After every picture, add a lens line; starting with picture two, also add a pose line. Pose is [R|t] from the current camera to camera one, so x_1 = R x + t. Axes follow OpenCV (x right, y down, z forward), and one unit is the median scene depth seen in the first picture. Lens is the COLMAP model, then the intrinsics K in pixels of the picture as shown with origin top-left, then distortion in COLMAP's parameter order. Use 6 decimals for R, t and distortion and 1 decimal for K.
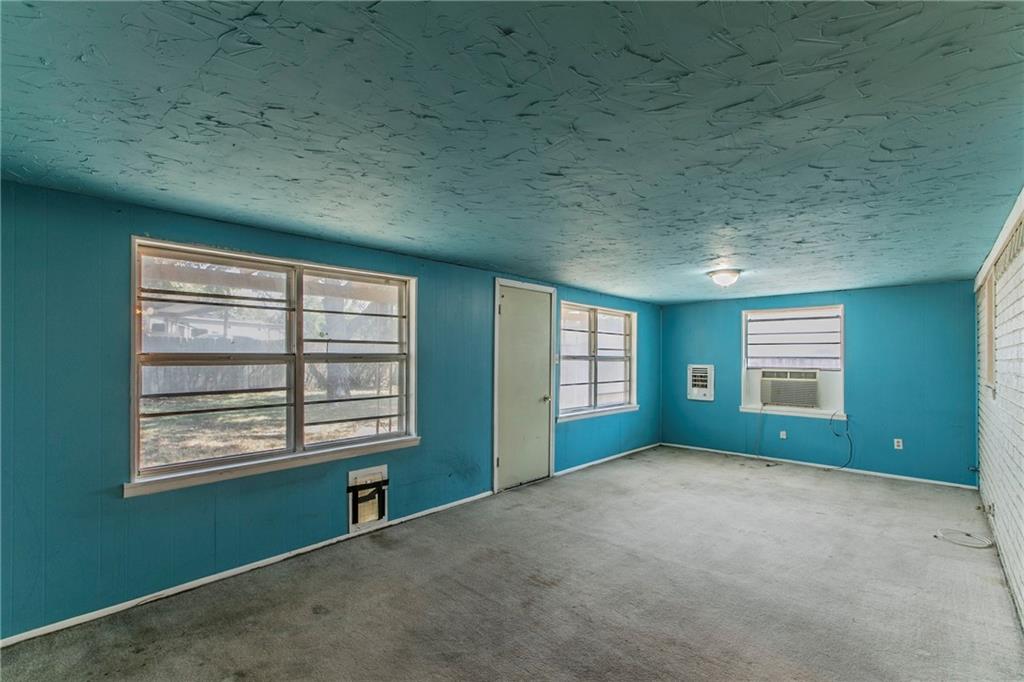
lens RADIAL K [[462.3, 0, 512.2], [0, 462.3, 352.2], [0, 0, 1]] dist [0.000685, 0.000025]
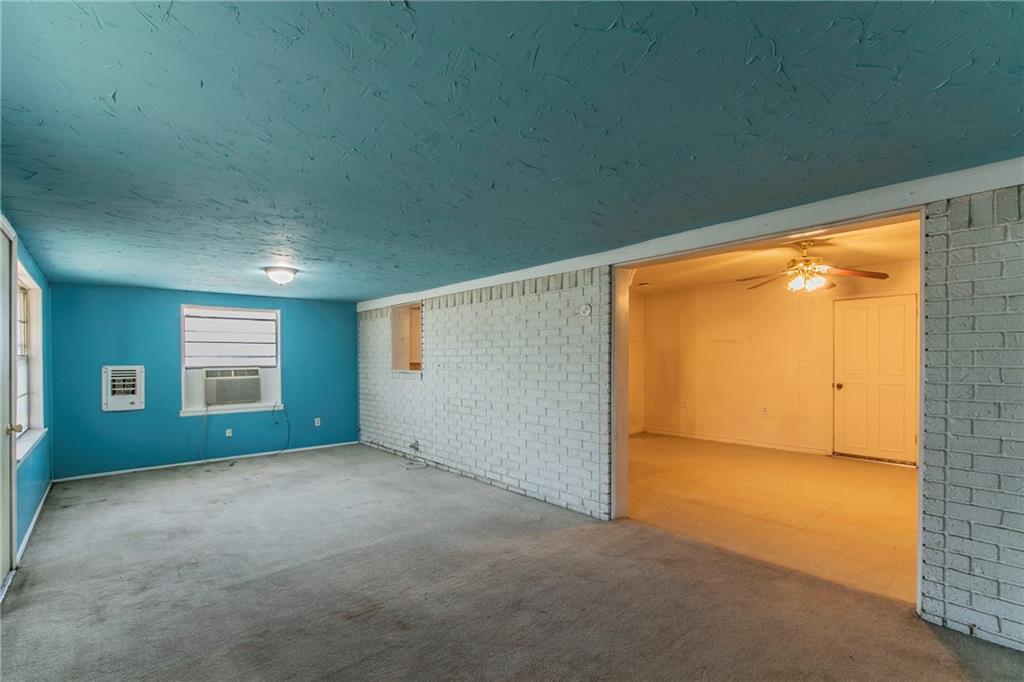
lens RADIAL K [[455.1, 0, 511.6], [0, 455.1, 361.0], [0, 0, 1]] dist [-0.000260, -0.000116]
pose [[0.111343, -0.015240, 0.993665, -0.353366], [-0.003099, 0.999872, 0.015682, 0.005049], [-0.993777, -0.004826, 0.111281, 0.299752]]
